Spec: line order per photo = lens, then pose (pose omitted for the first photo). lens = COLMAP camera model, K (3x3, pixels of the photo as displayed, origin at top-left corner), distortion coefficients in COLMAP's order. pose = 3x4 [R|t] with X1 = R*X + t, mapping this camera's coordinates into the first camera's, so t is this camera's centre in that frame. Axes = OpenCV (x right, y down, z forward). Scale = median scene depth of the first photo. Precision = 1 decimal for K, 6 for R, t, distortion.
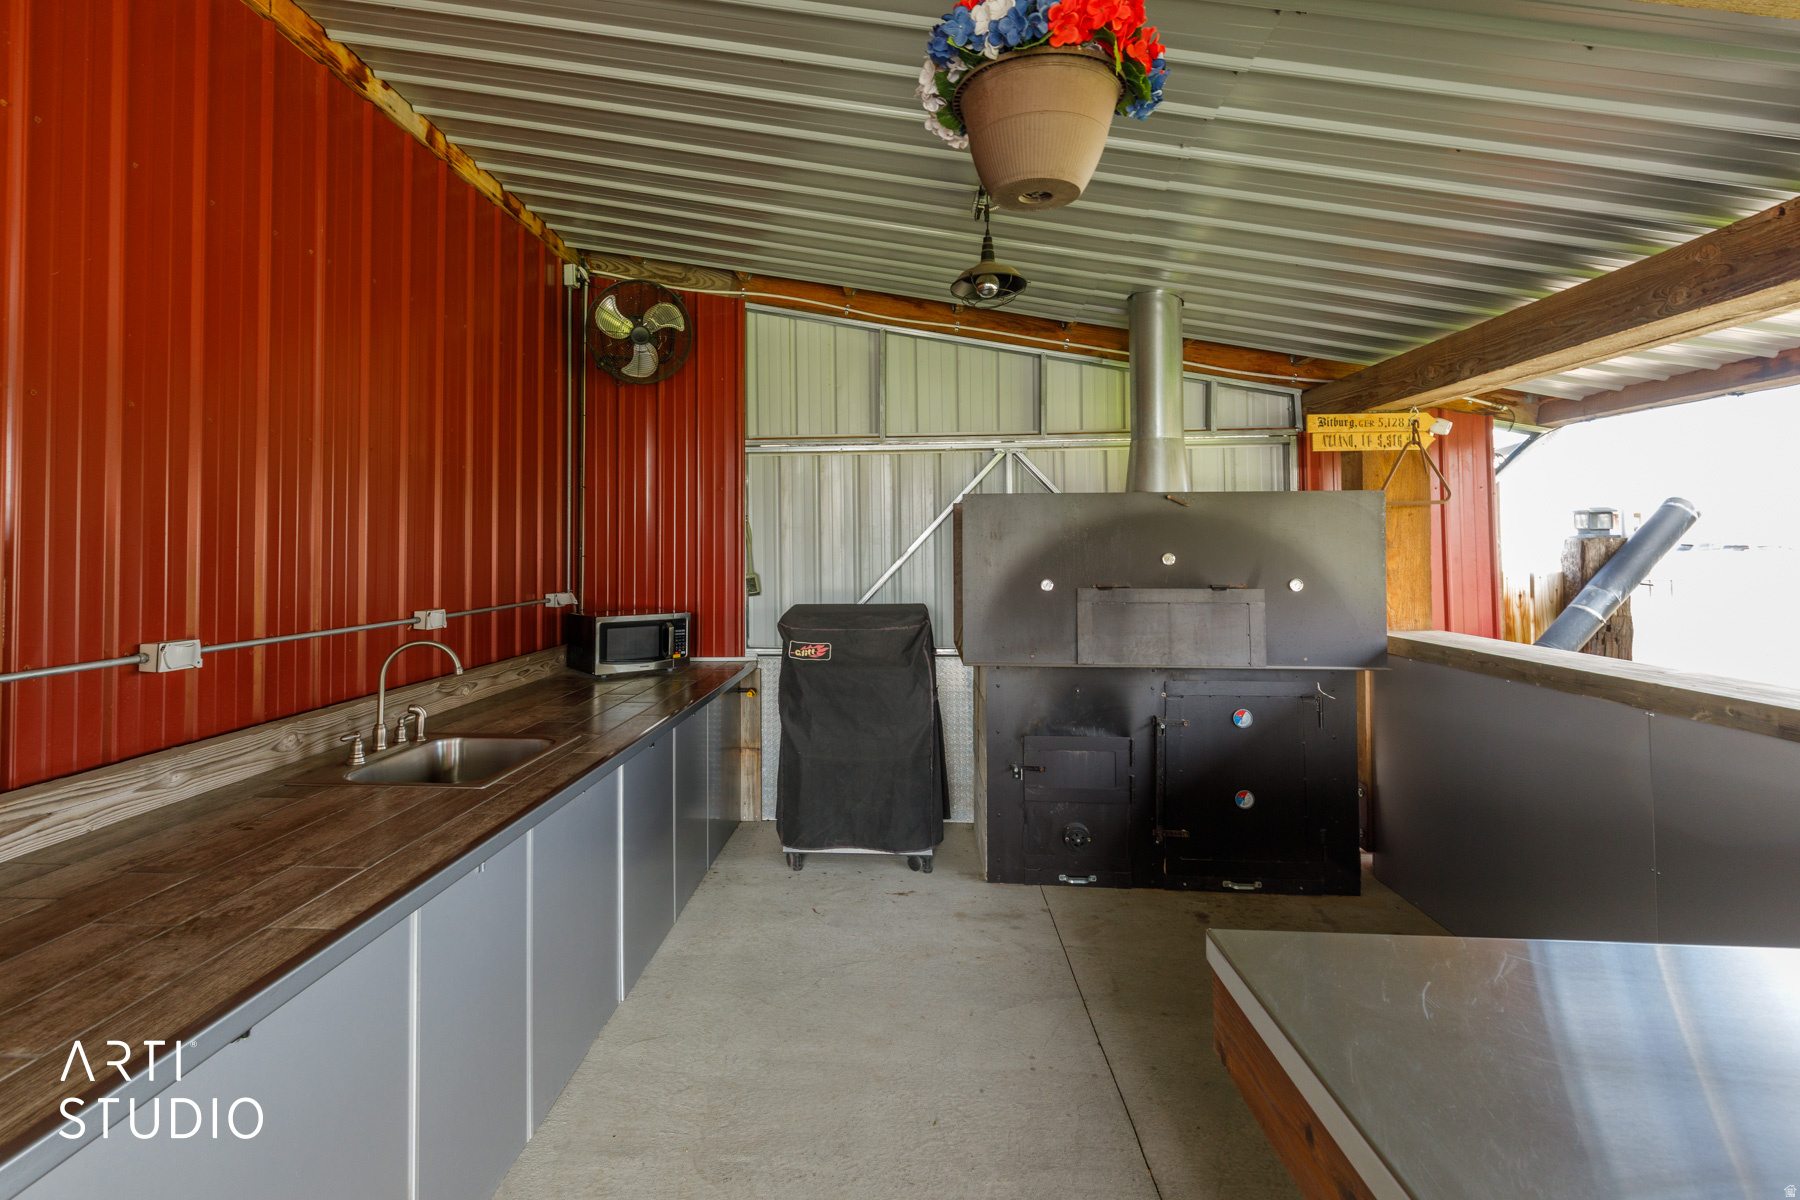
lens RADIAL K [[822.1, 0, 900.5], [0, 822.1, 565.0], [0, 0, 1]] dist [0.002494, 0.000402]
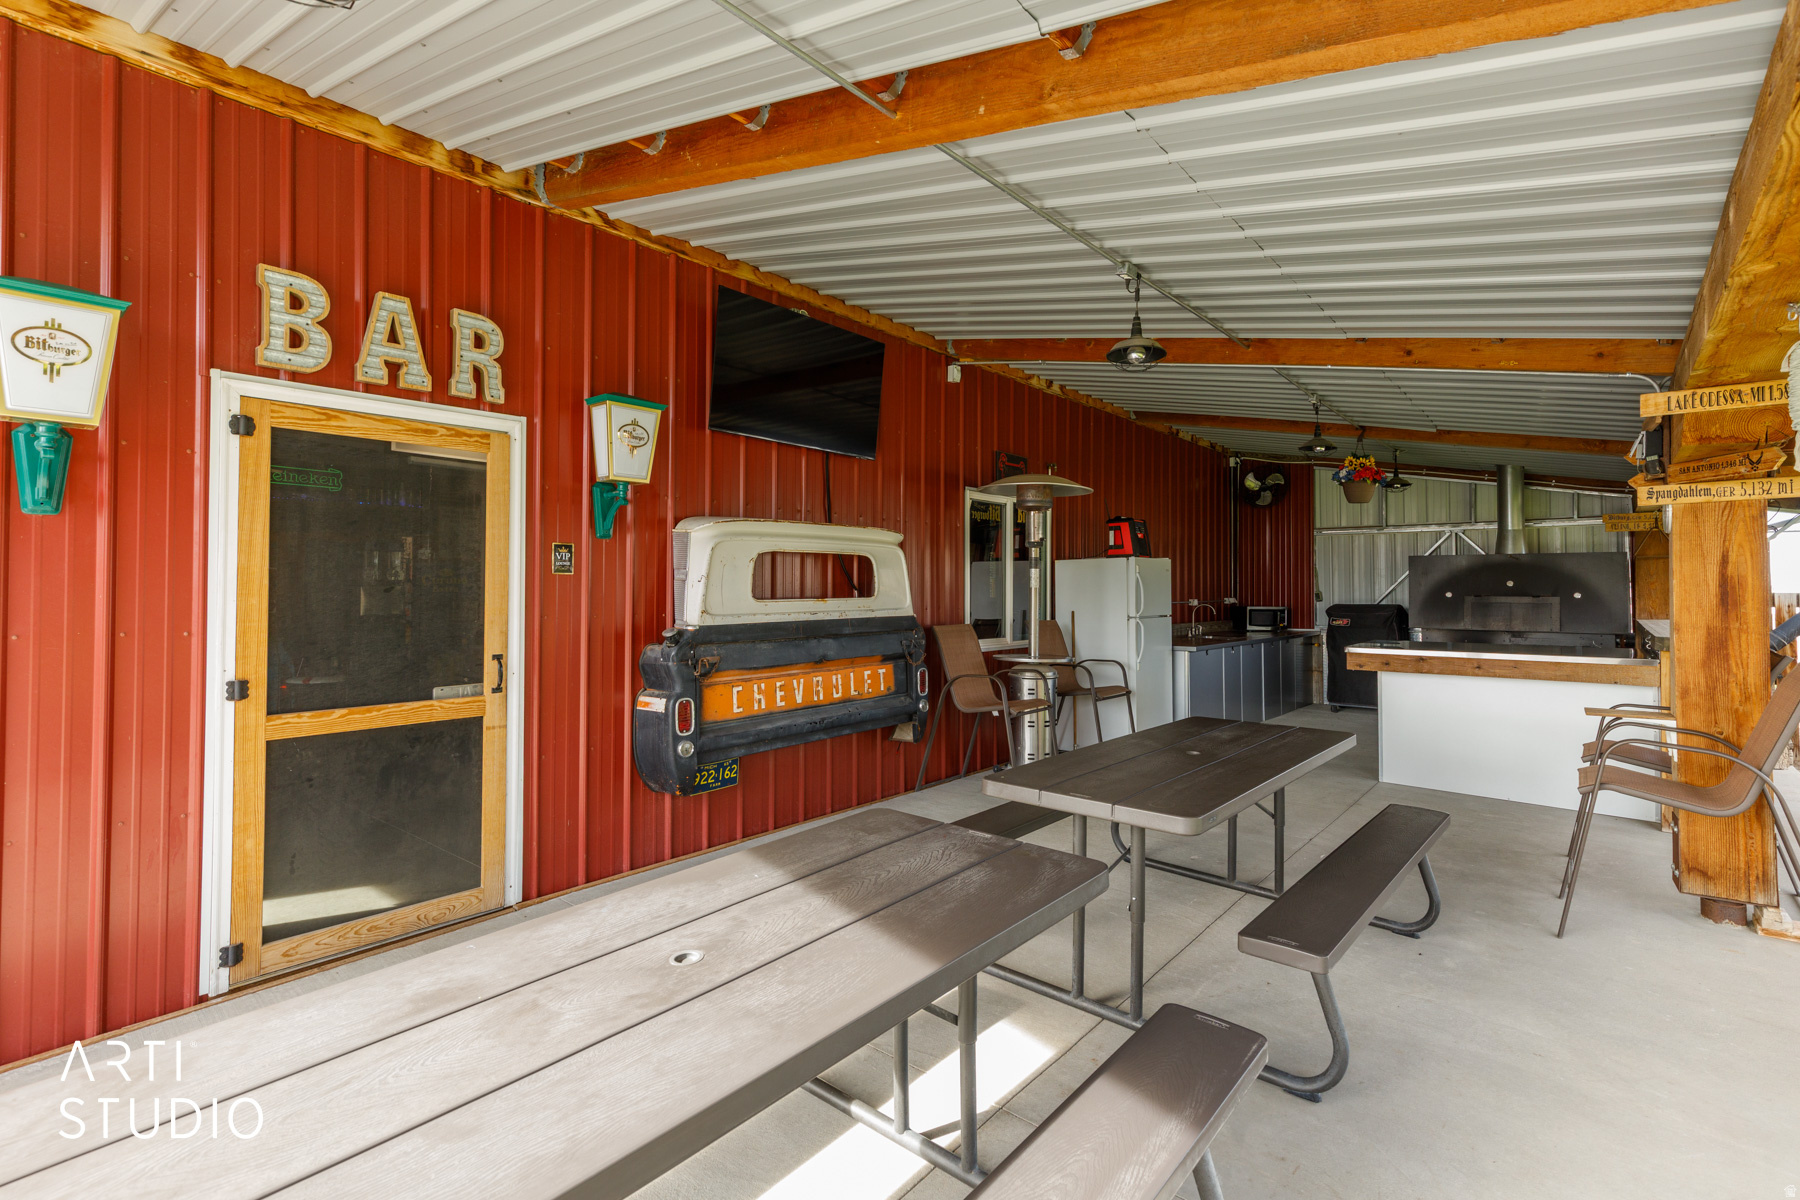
lens RADIAL K [[822.1, 0, 900.5], [0, 822.1, 565.0], [0, 0, 1]] dist [0.002494, 0.000402]
pose [[0.765324, -0.012807, -0.643518, 0.403287], [-0.011918, 0.999349, -0.034063, 0.031349], [0.643535, 0.033739, 0.764673, -1.478556]]
